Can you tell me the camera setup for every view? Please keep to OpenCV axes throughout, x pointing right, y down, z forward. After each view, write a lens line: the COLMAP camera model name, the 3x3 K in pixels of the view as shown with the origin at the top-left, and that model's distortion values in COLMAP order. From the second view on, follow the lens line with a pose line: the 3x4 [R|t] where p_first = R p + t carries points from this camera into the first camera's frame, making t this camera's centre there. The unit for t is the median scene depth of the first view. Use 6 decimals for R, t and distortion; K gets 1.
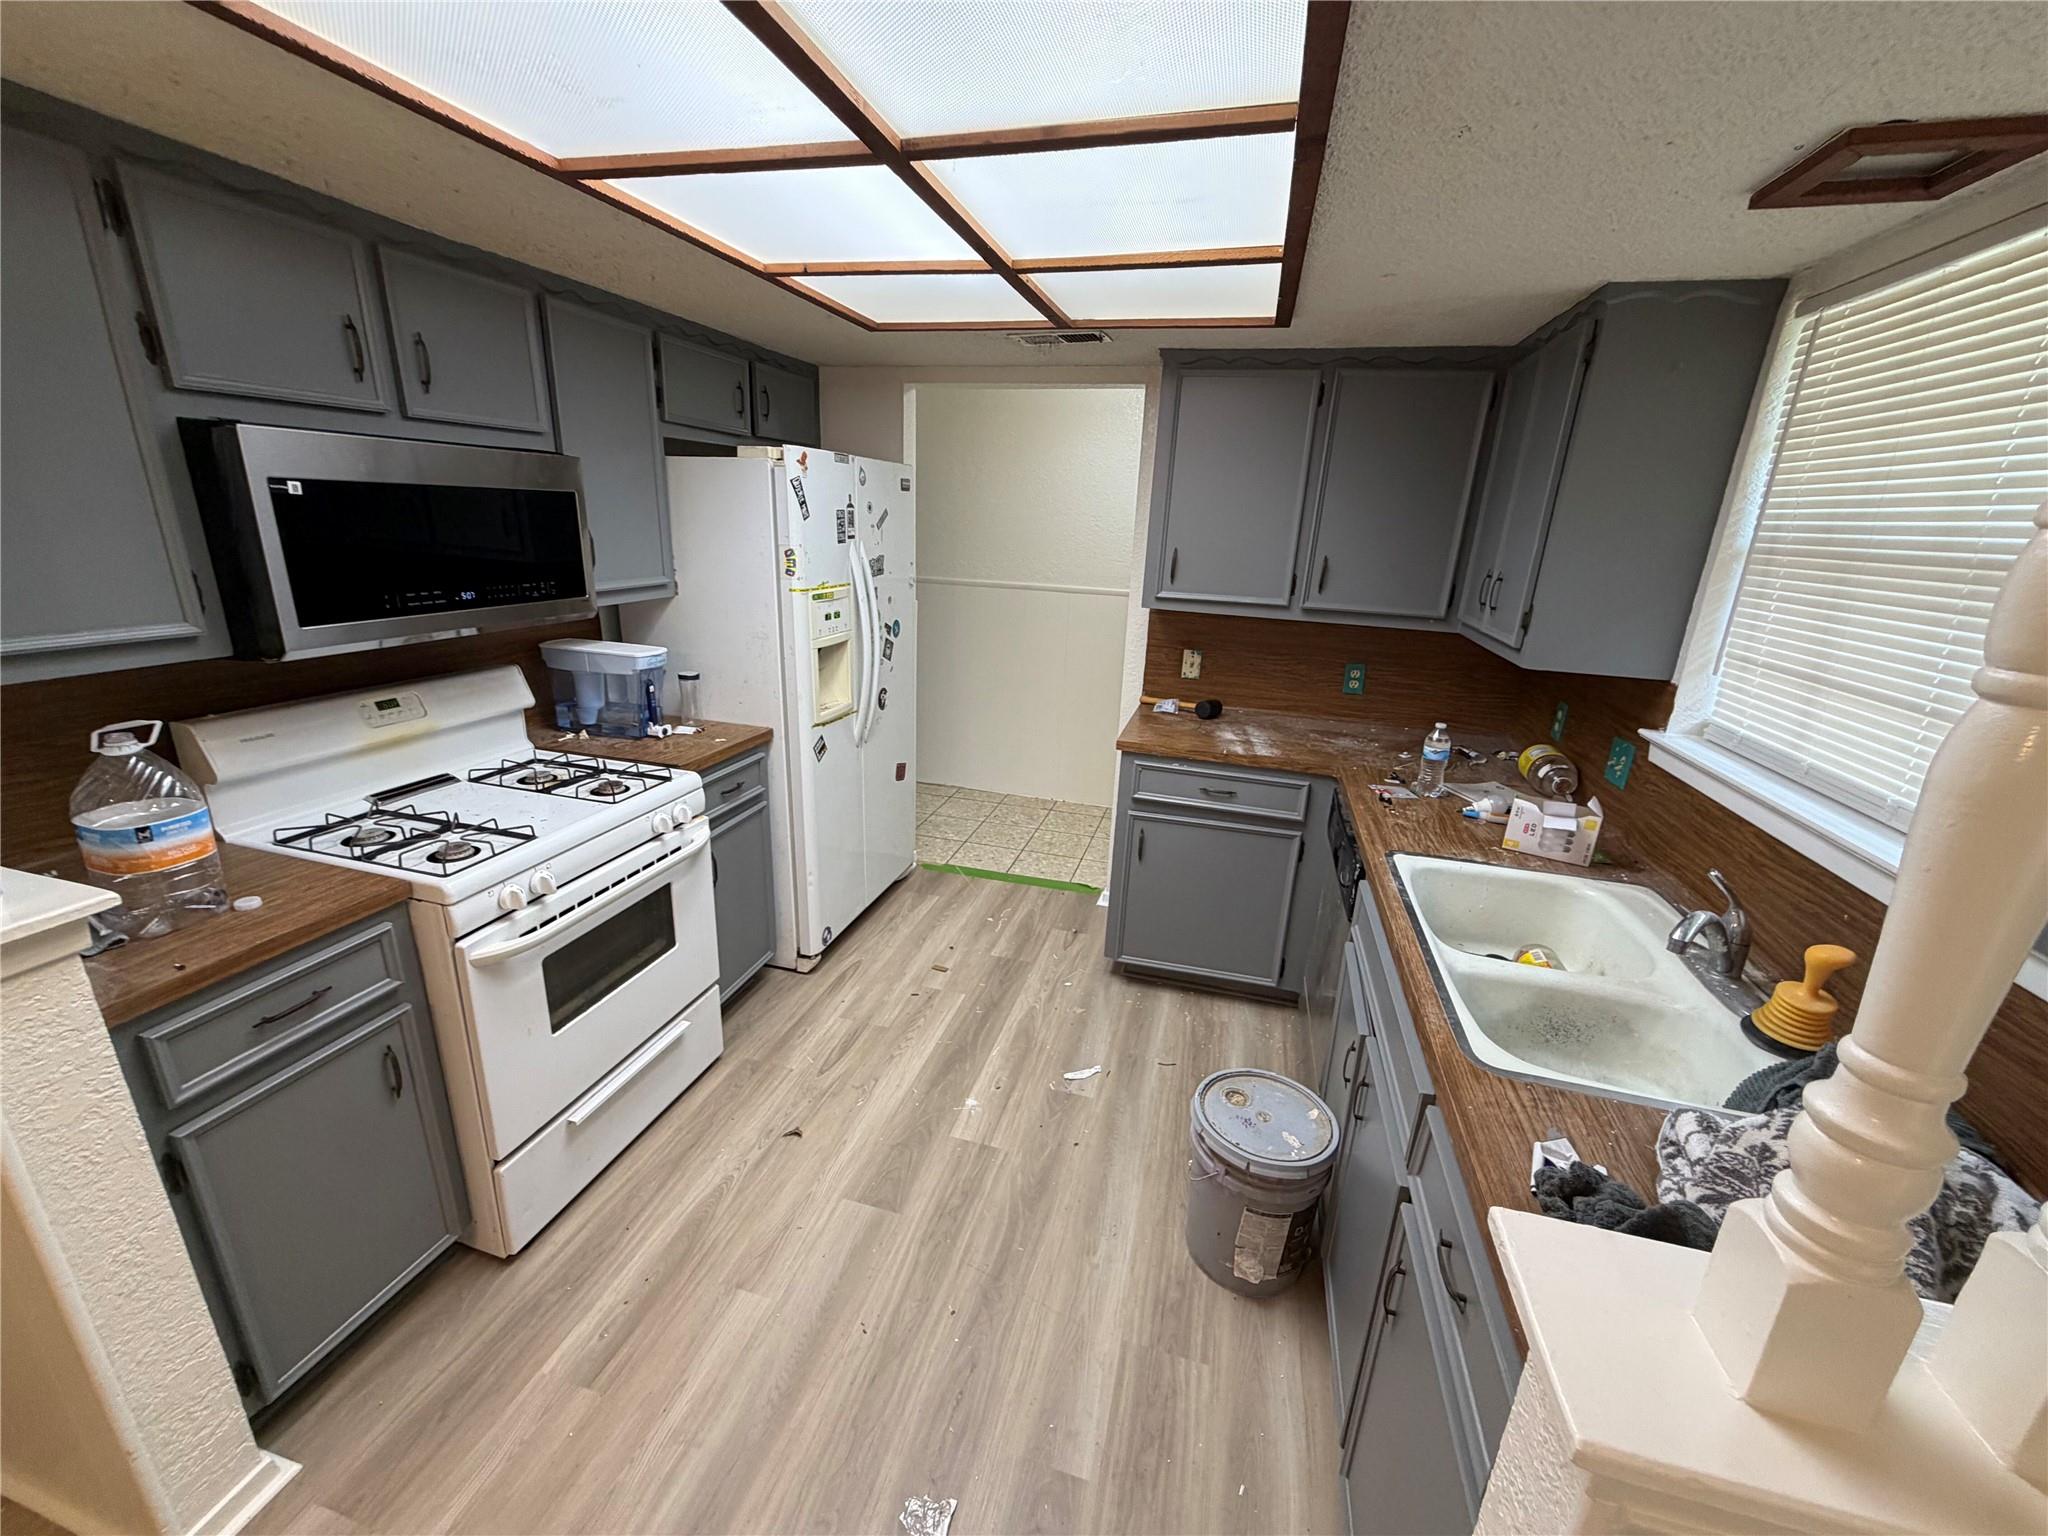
lens RADIAL K [[809.2, 0, 1018.2], [0, 809.2, 767.0], [0, 0, 1]] dist [-0.002474, 0.001047]
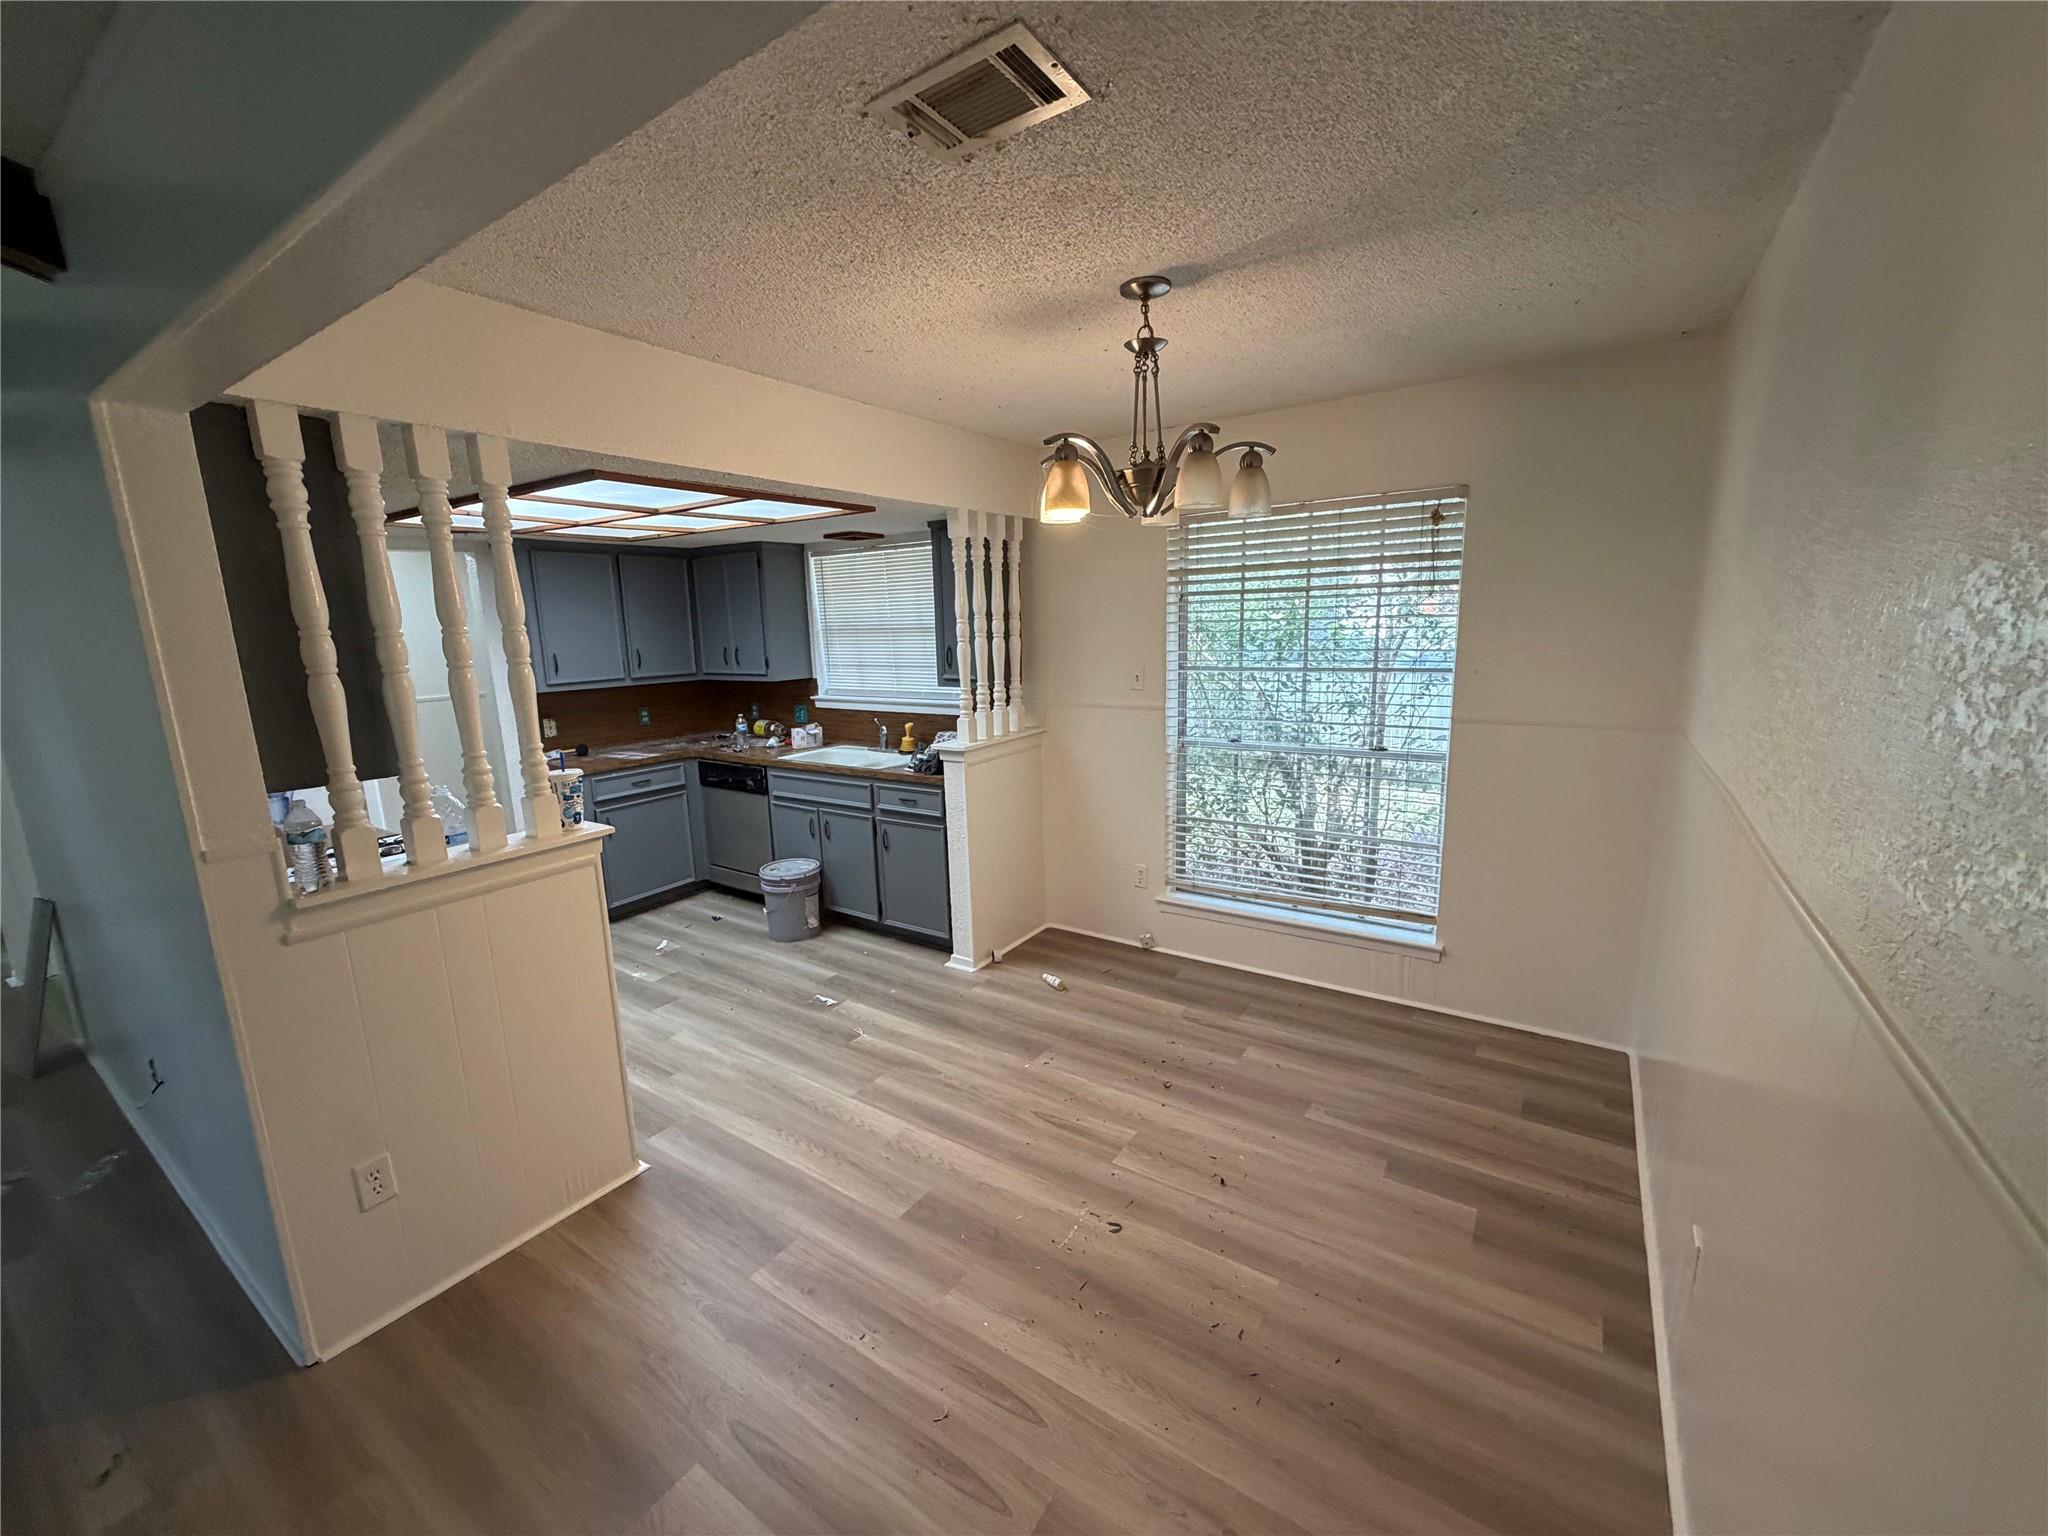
lens RADIAL K [[809.2, 0, 1024.0], [0, 809.2, 770.4], [0, 0, 1]] dist [-0.002474, 0.001047]
pose [[0.308798, -0.227086, 0.923621, -1.305490], [0.323391, 0.938293, 0.122572, 0.070226], [-0.894462, 0.260841, 0.363181, -0.463724]]
